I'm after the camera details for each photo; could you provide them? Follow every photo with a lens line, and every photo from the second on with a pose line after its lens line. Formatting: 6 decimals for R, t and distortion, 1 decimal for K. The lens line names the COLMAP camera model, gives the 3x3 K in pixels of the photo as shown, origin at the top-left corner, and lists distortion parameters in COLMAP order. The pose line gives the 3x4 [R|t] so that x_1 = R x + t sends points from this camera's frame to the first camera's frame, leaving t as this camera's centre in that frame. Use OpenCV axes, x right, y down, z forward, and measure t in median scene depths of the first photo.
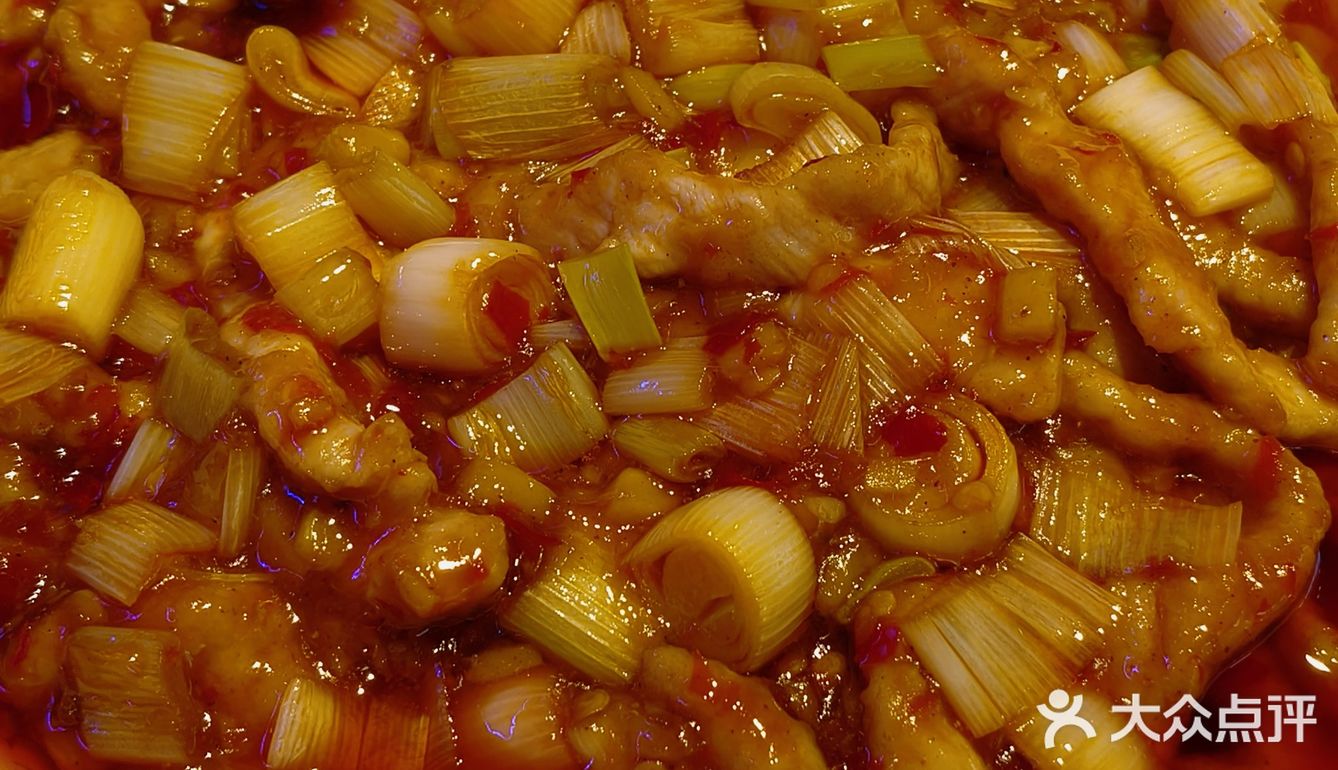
lens RADIAL K [[2455.9, 0, 707.8], [0, 2455.9, 385.2], [0, 0, 1]] dist [0.398201, -2.050192]
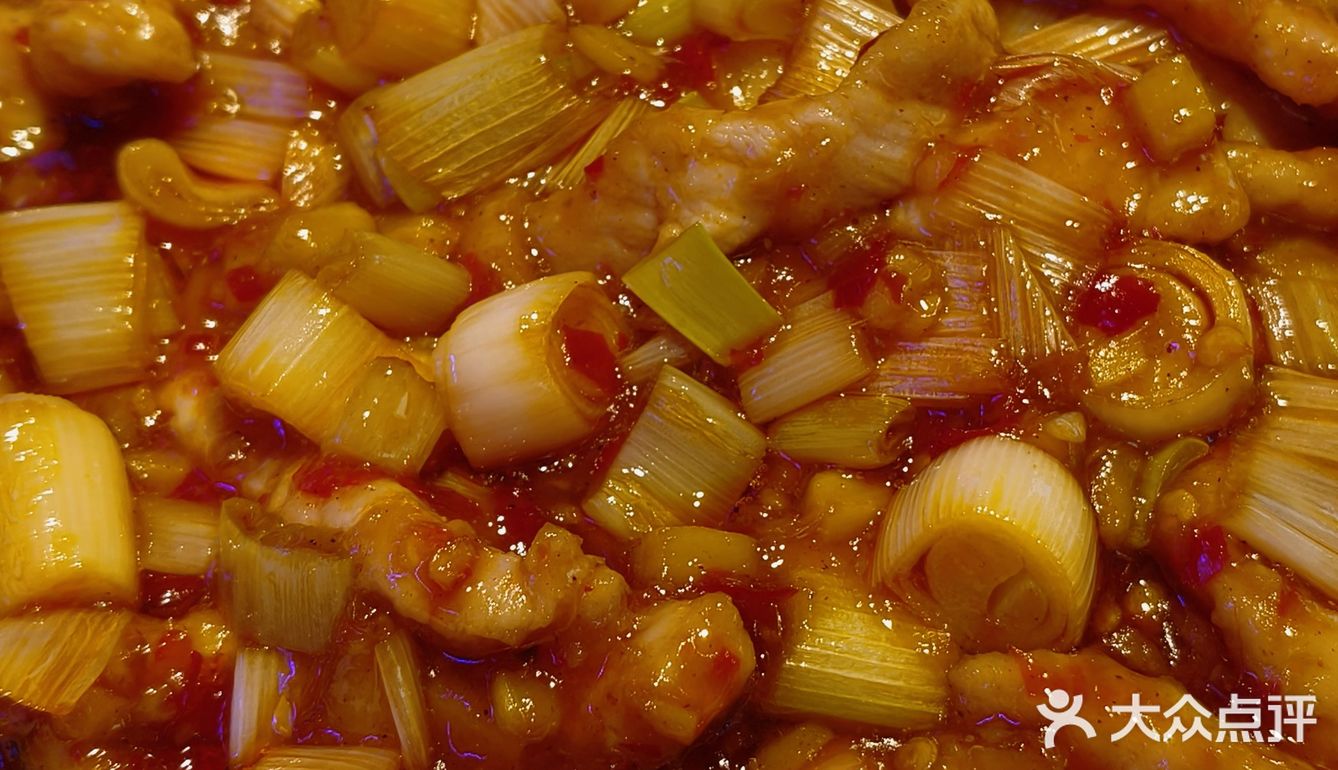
lens RADIAL K [[2455.9, 0, 707.8], [0, 2455.9, 385.2], [0, 0, 1]] dist [0.398201, -2.050192]
pose [[0.912942, -0.382238, 0.142940, -0.167950], [0.376933, 0.924055, 0.063596, -0.058529], [-0.156393, -0.004180, 0.987686, 0.190940]]
